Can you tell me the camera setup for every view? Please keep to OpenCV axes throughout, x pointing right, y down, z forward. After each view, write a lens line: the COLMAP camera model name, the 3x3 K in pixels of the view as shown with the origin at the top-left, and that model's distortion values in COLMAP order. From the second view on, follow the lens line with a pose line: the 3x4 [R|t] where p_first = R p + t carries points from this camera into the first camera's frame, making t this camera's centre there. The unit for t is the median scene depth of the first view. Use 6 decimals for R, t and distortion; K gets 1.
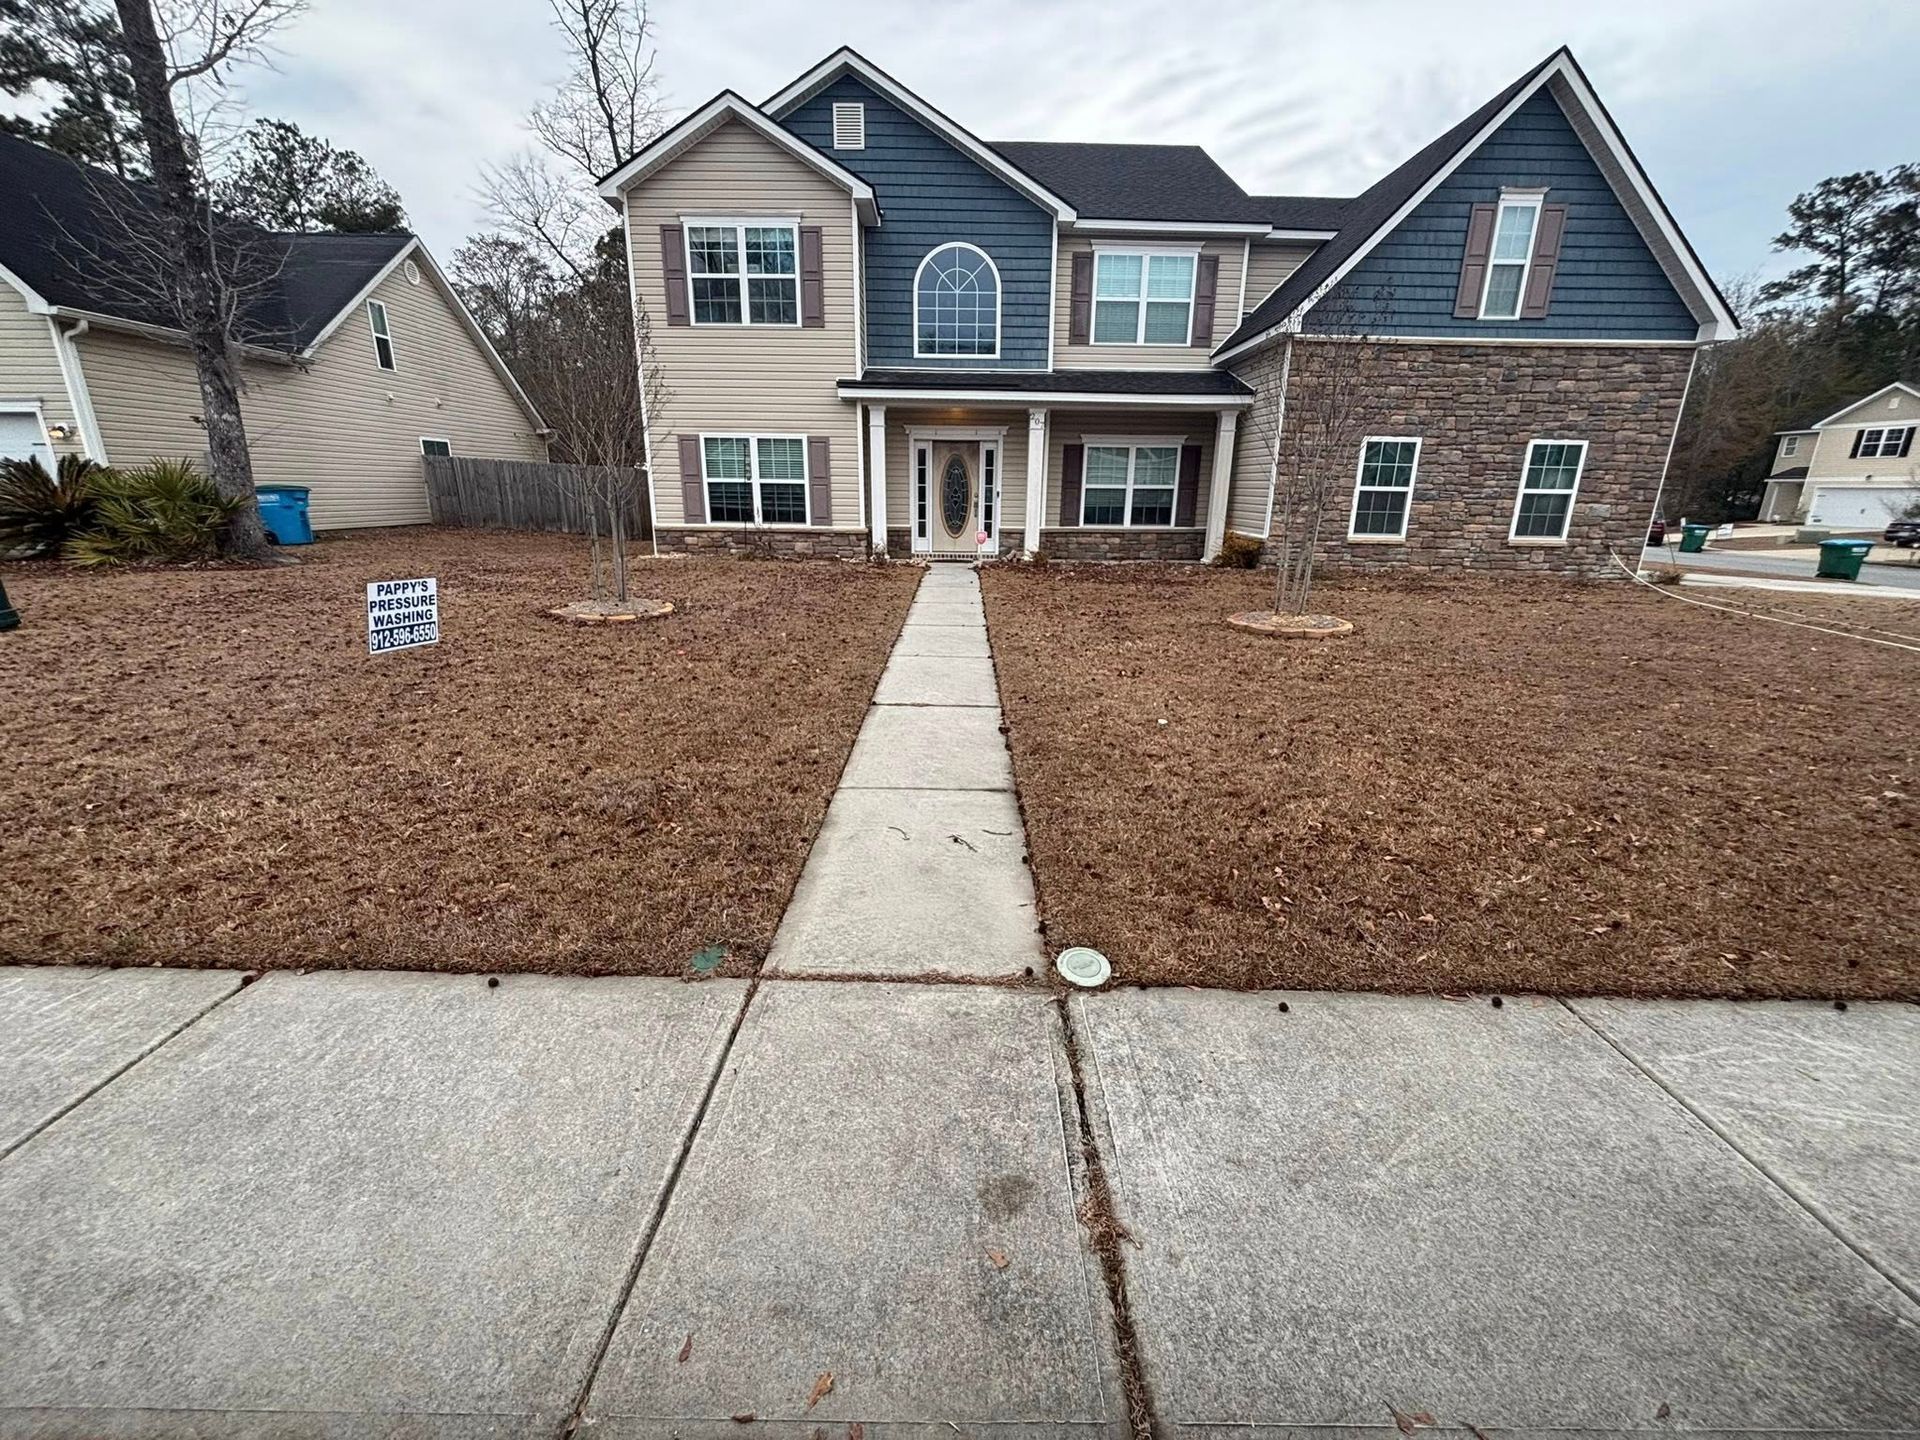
lens RADIAL K [[773.1, 0, 956.4], [0, 773.1, 720.4], [0, 0, 1]] dist [0.004060, -0.000238]
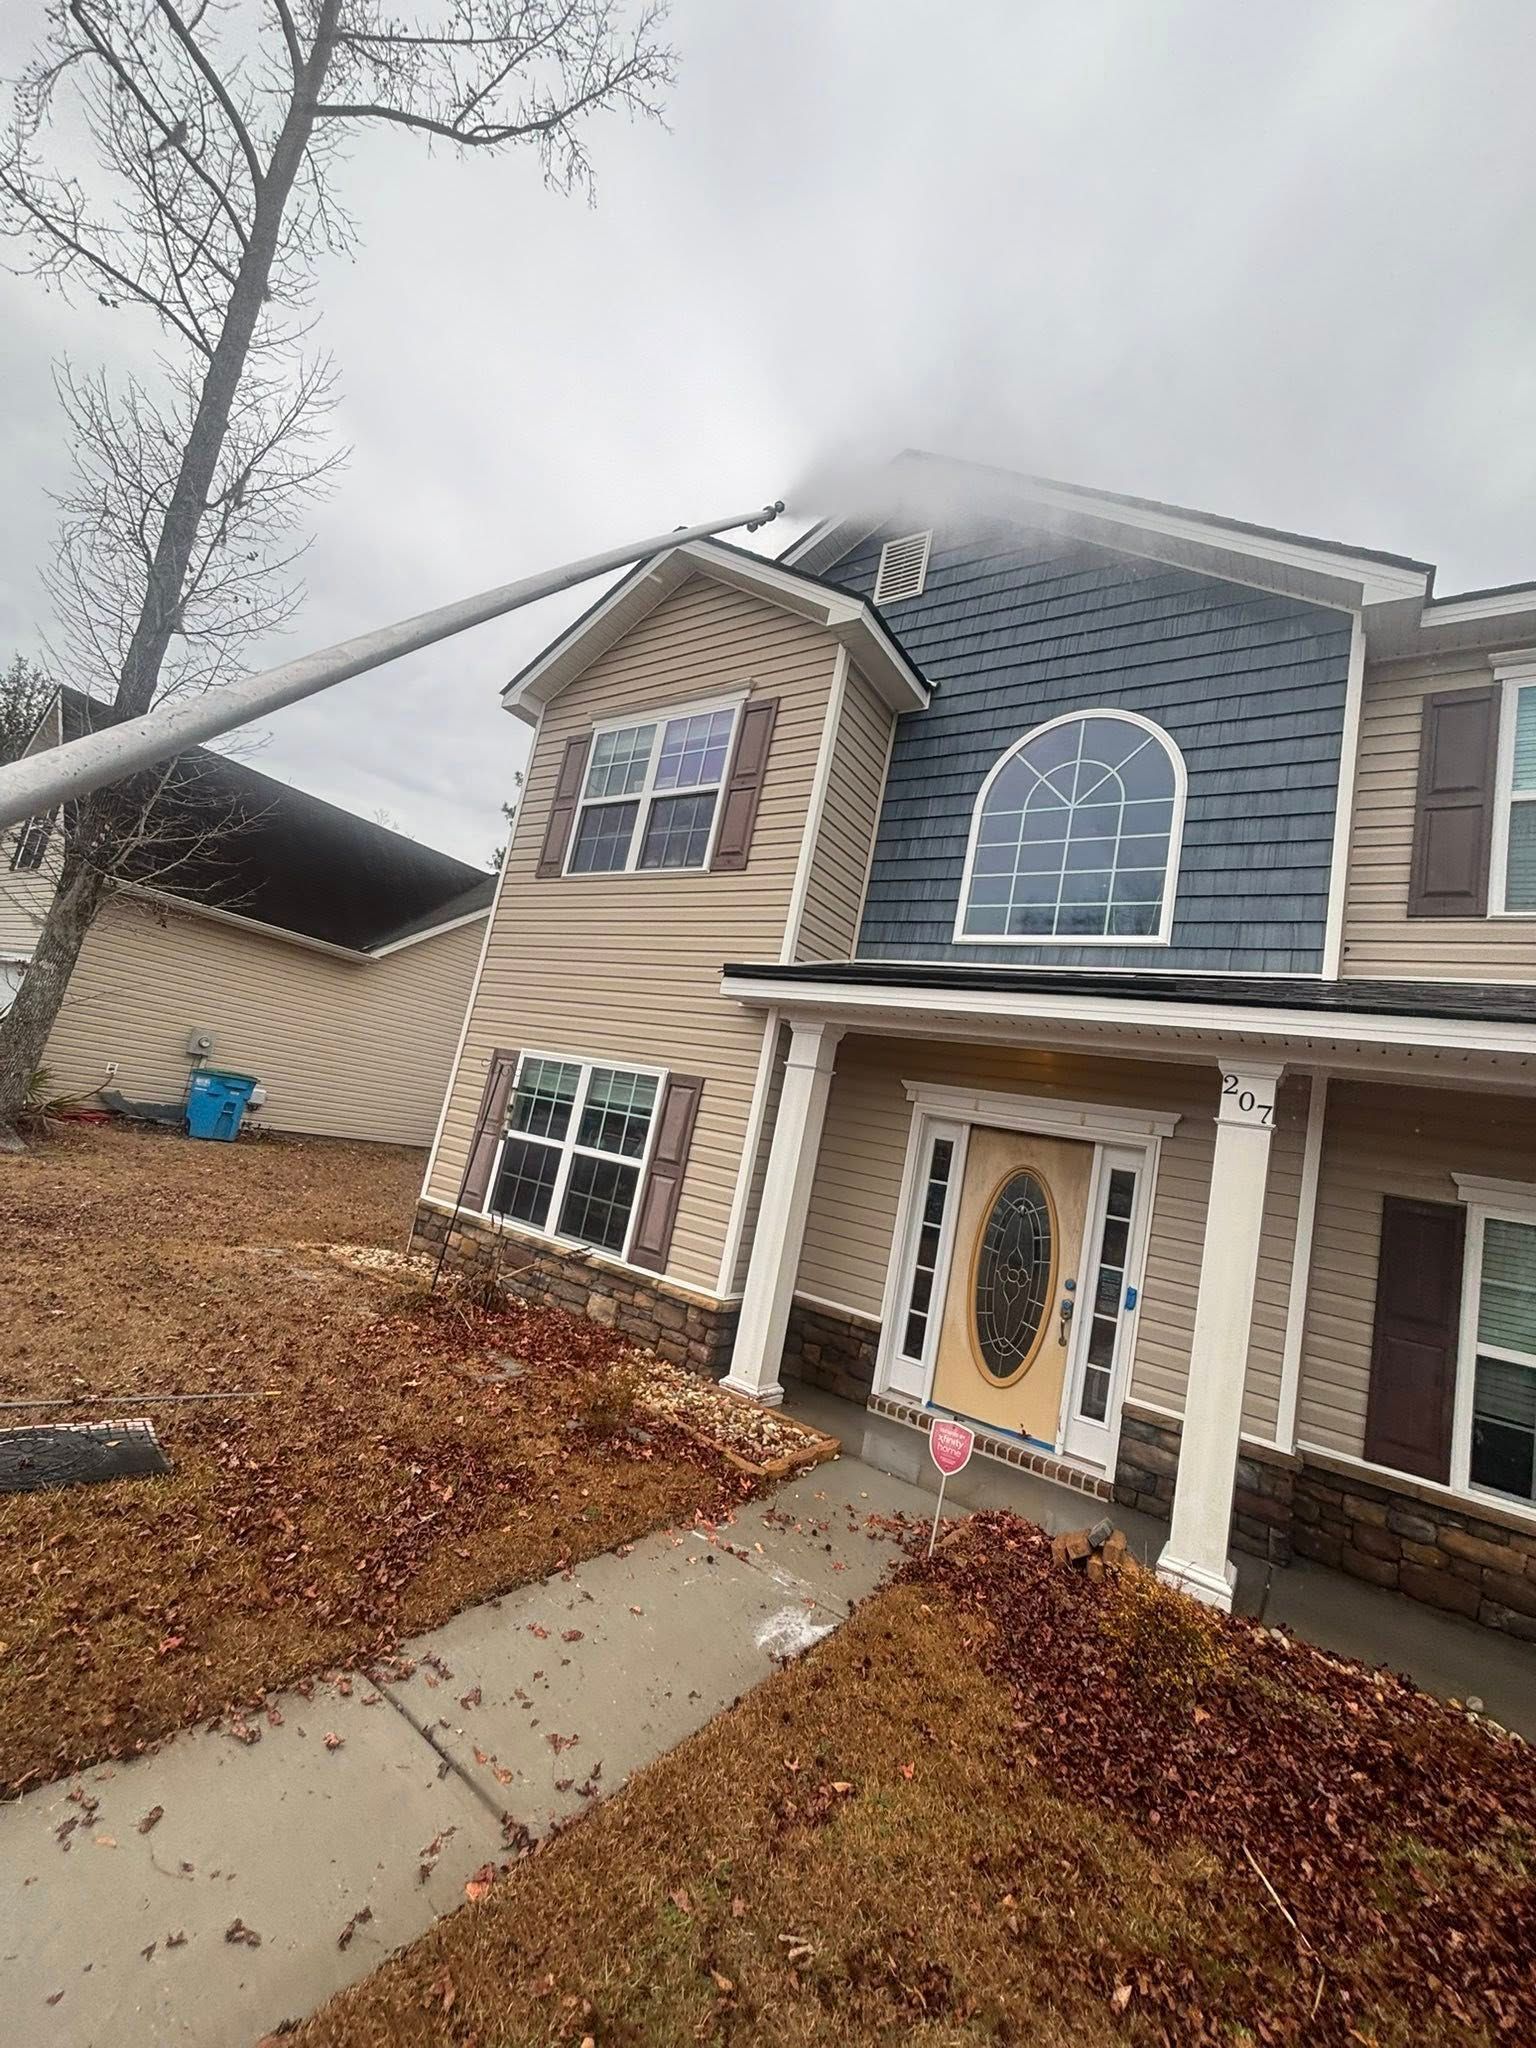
lens RADIAL K [[824.7, 0, 773.0], [0, 824.7, 1025.6], [0, 0, 1]] dist [0.004060, -0.000238]
pose [[0.806214, 0.061653, -0.588403, 0.141536], [-0.330104, 0.872226, -0.360907, -0.228114], [0.490969, 0.485202, 0.723553, 0.643474]]
